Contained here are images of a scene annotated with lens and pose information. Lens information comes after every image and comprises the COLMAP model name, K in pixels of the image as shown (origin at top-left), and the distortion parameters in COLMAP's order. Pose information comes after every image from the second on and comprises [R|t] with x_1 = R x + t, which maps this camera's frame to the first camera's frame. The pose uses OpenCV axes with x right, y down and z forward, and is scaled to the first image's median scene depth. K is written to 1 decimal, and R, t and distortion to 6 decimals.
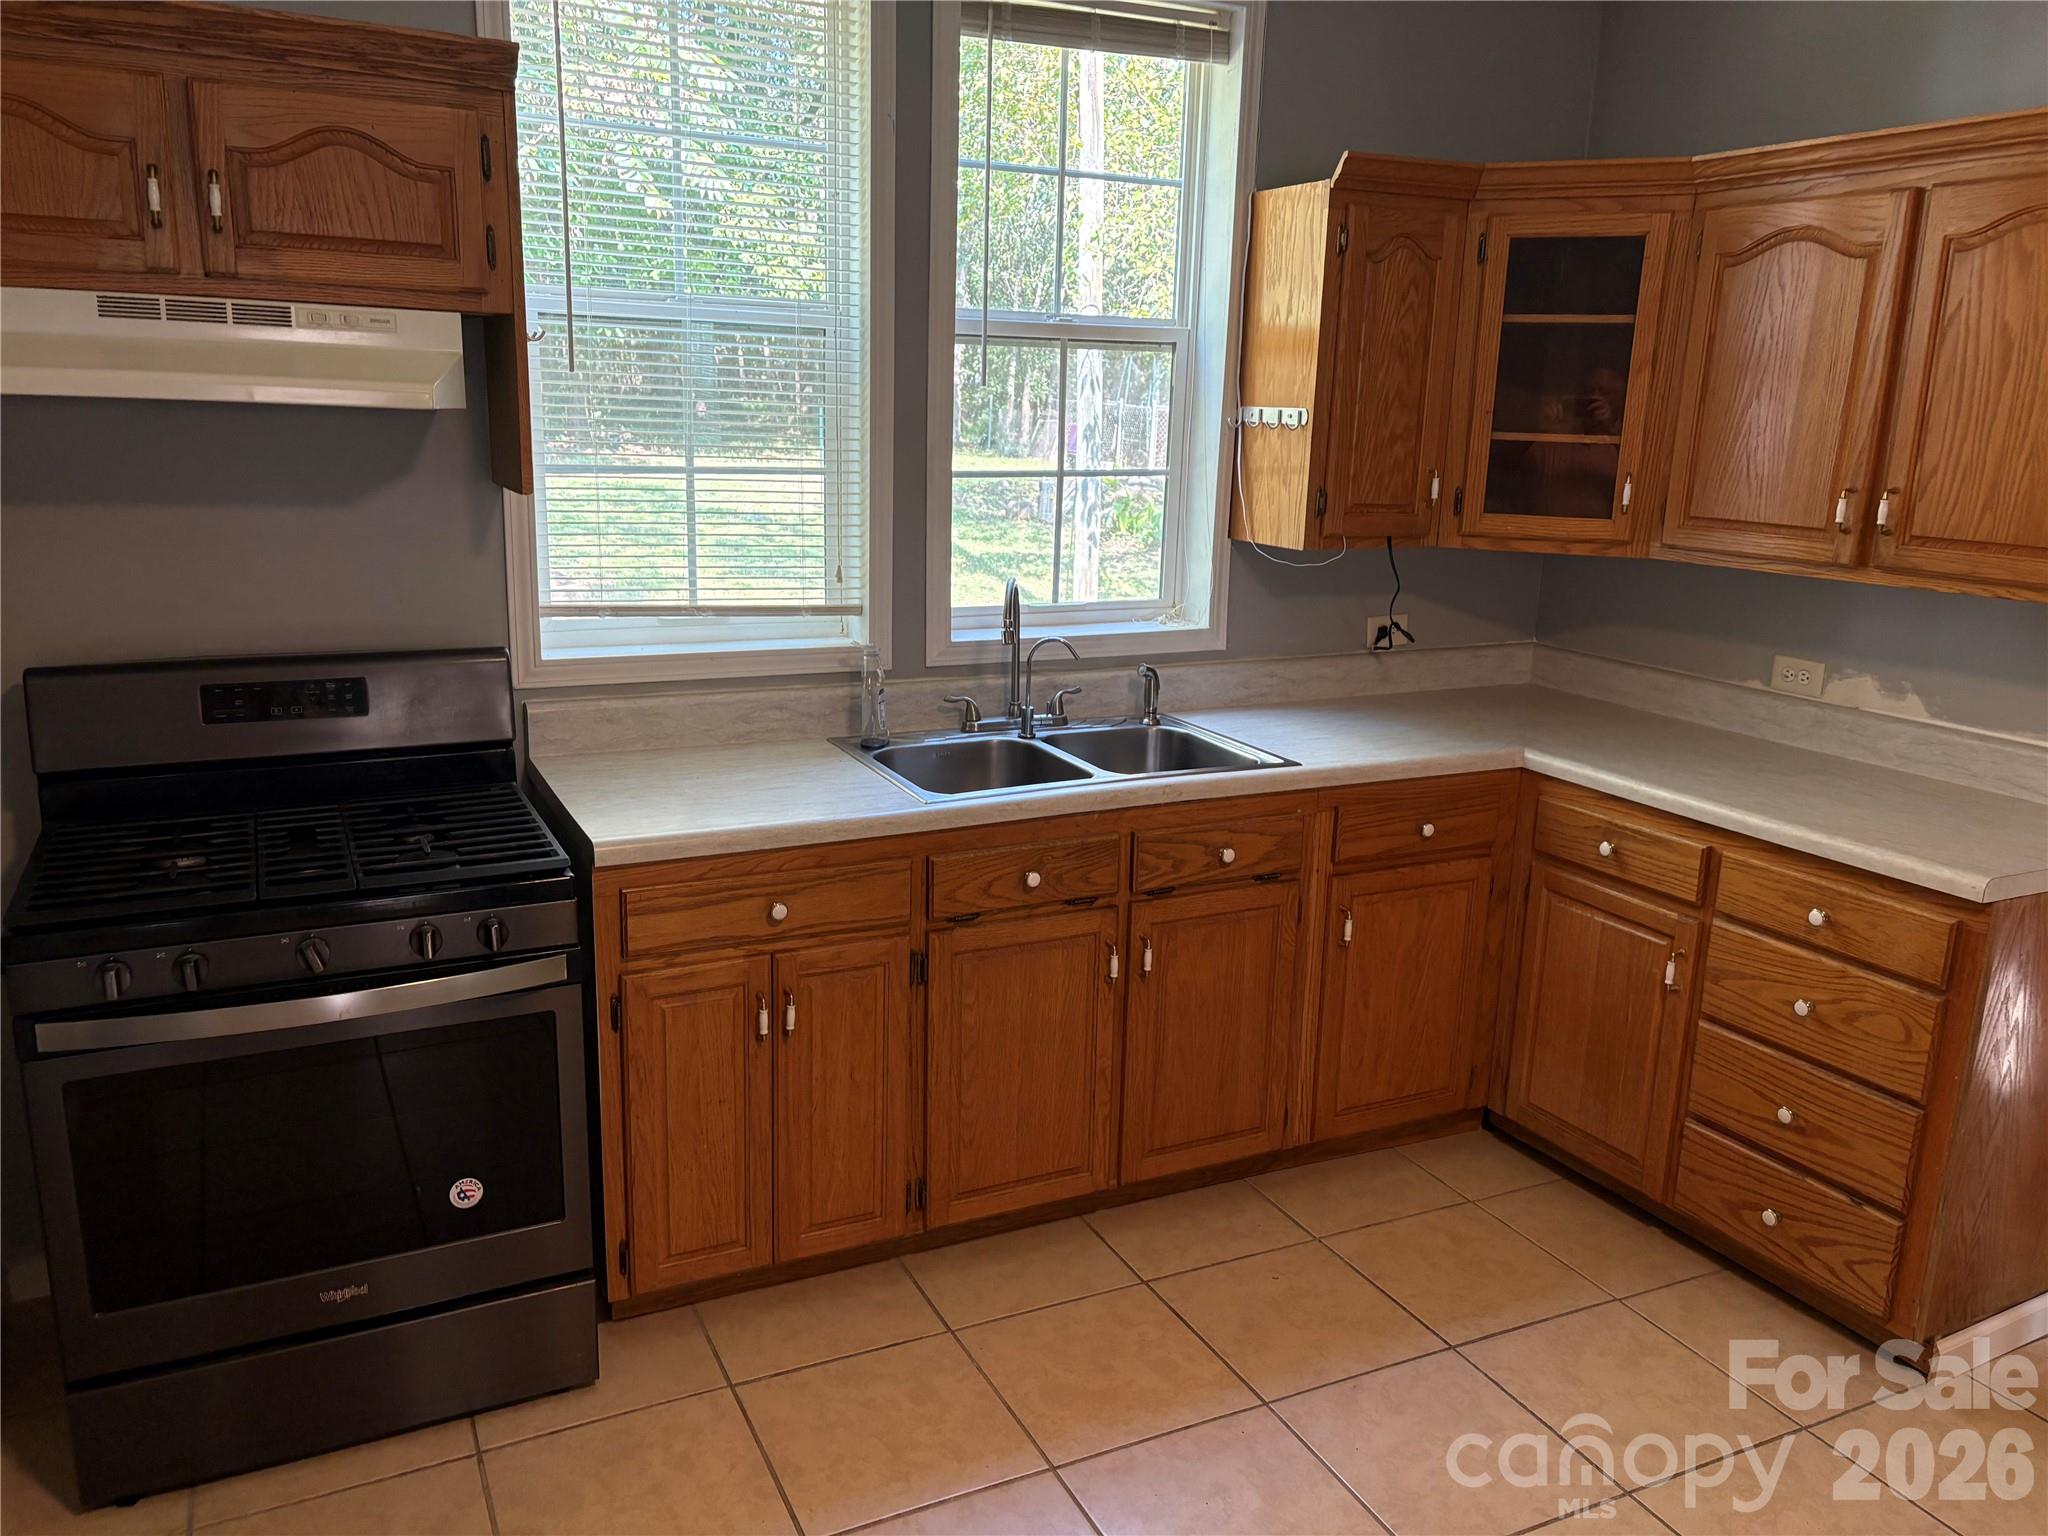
lens RADIAL K [[1544.6, 0, 1012.5], [0, 1544.6, 768.8], [0, 0, 1]] dist [0.038299, -0.031399]
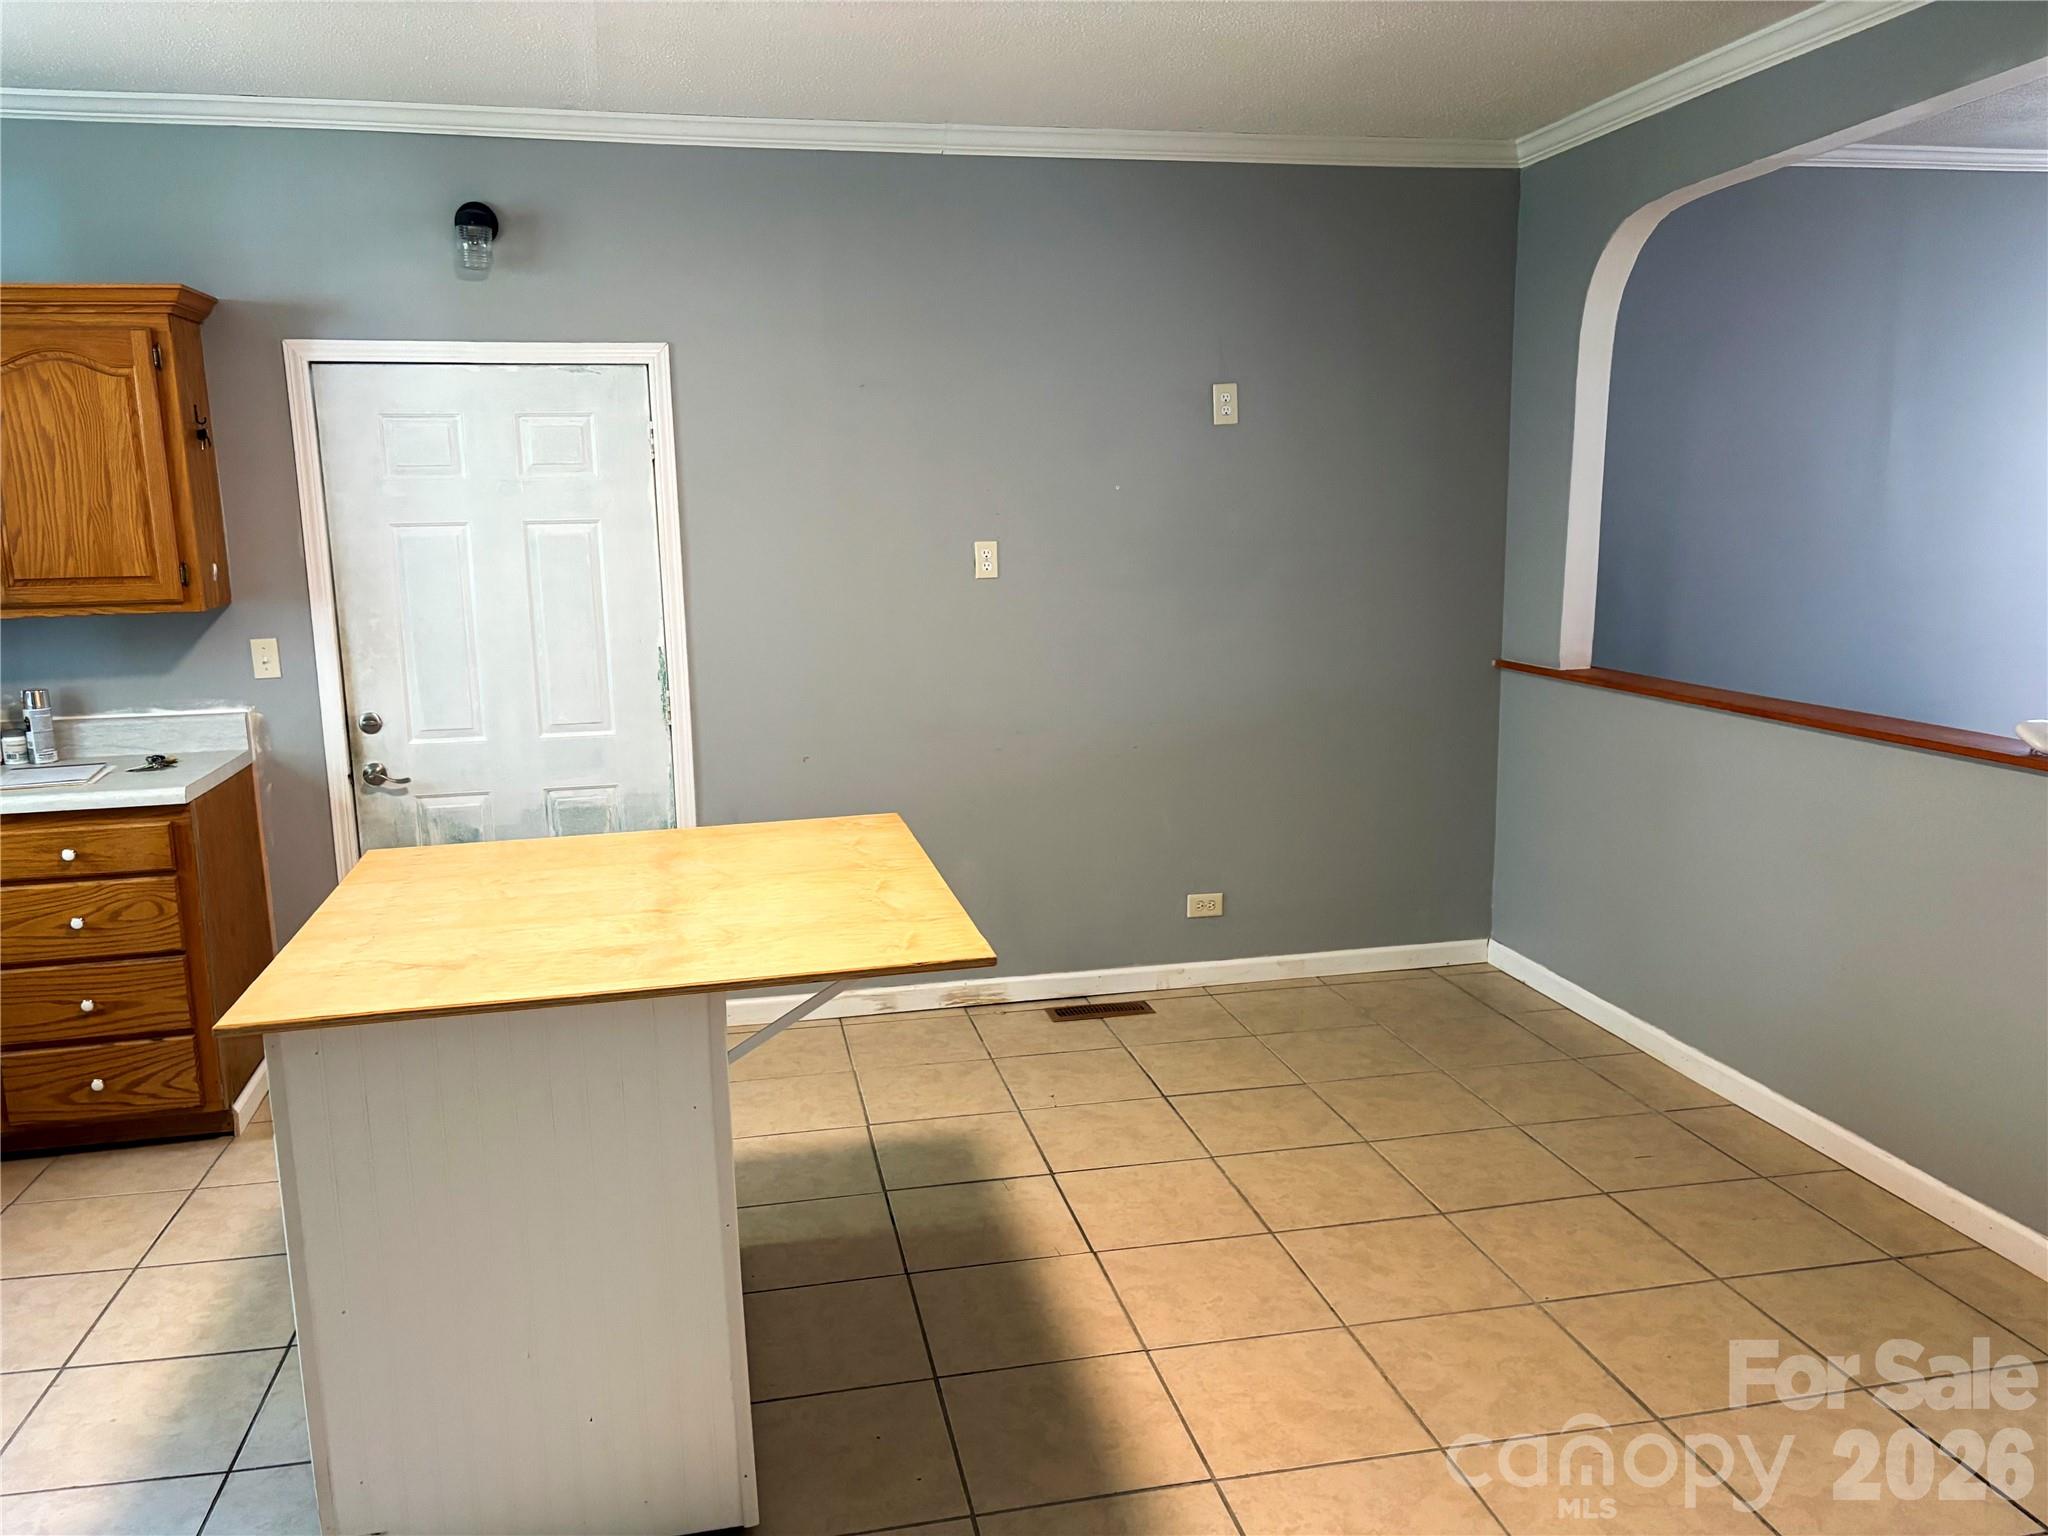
lens RADIAL K [[1544.6, 0, 1016.8], [0, 1544.6, 778.2], [0, 0, 1]] dist [0.038299, -0.031399]
pose [[0.247910, -0.205104, 0.946823, -0.536791], [0.250631, 0.957638, 0.141823, 0.043167], [-0.935802, 0.202144, 0.288813, -0.181888]]
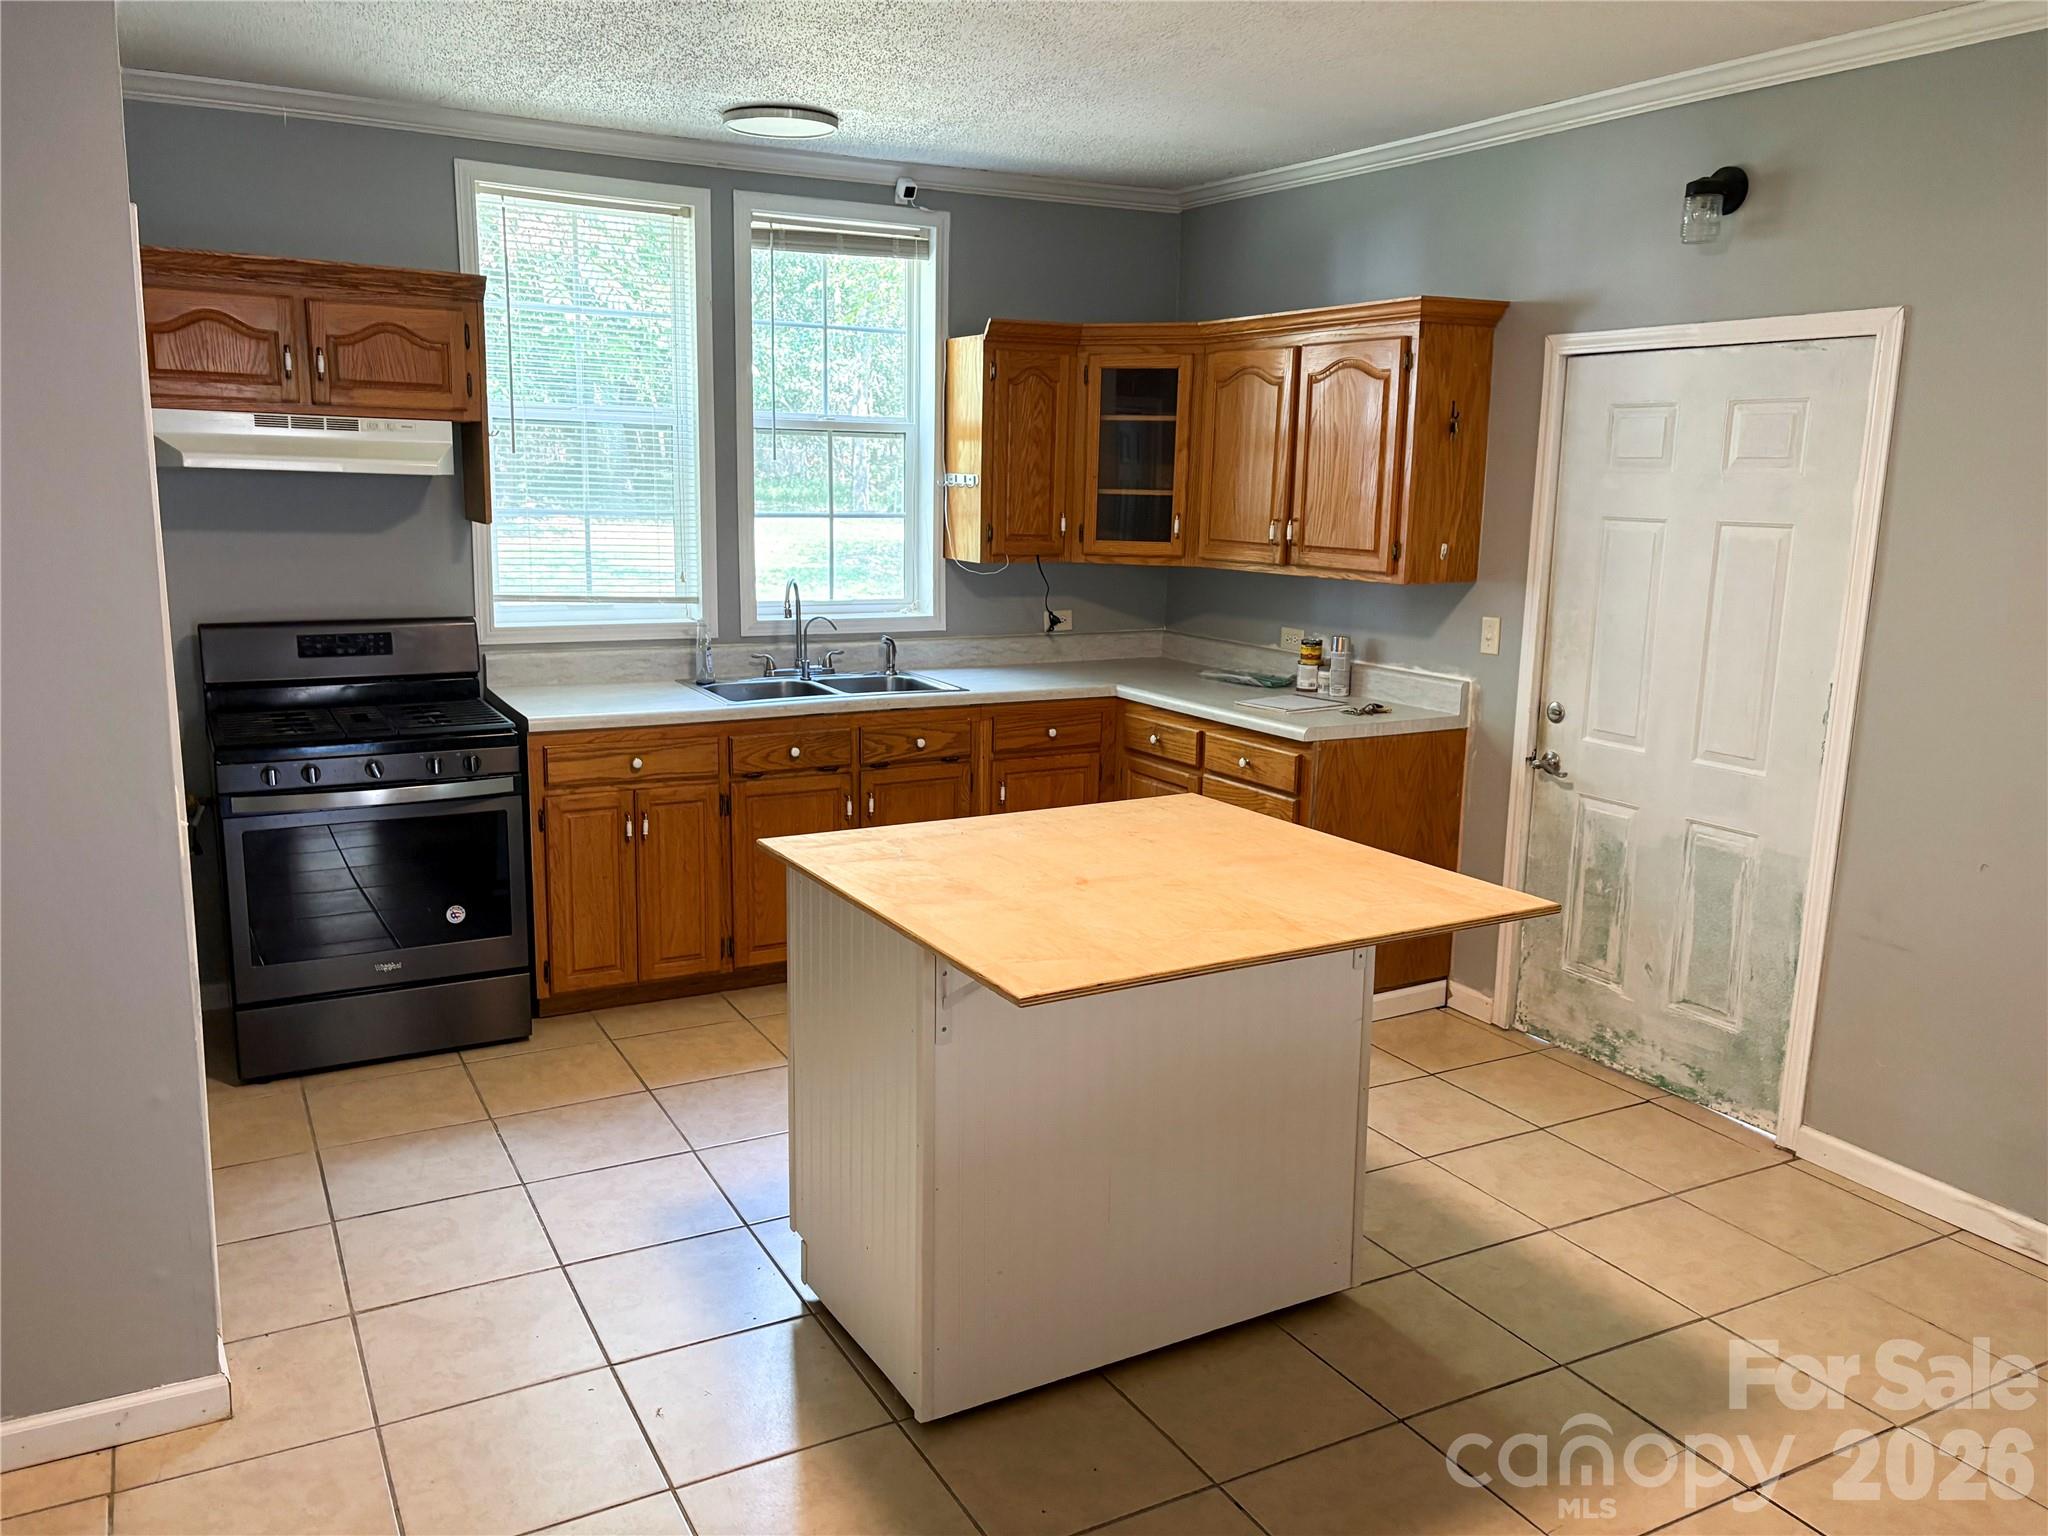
lens RADIAL K [[1544.6, 0, 1014.4], [0, 1544.6, 771.8], [0, 0, 1]] dist [0.038299, -0.031399]
pose [[0.998867, -0.014322, 0.045384, 0.174956], [0.016256, 0.998962, -0.042542, 0.167566], [-0.044727, 0.043231, 0.998063, -0.680628]]
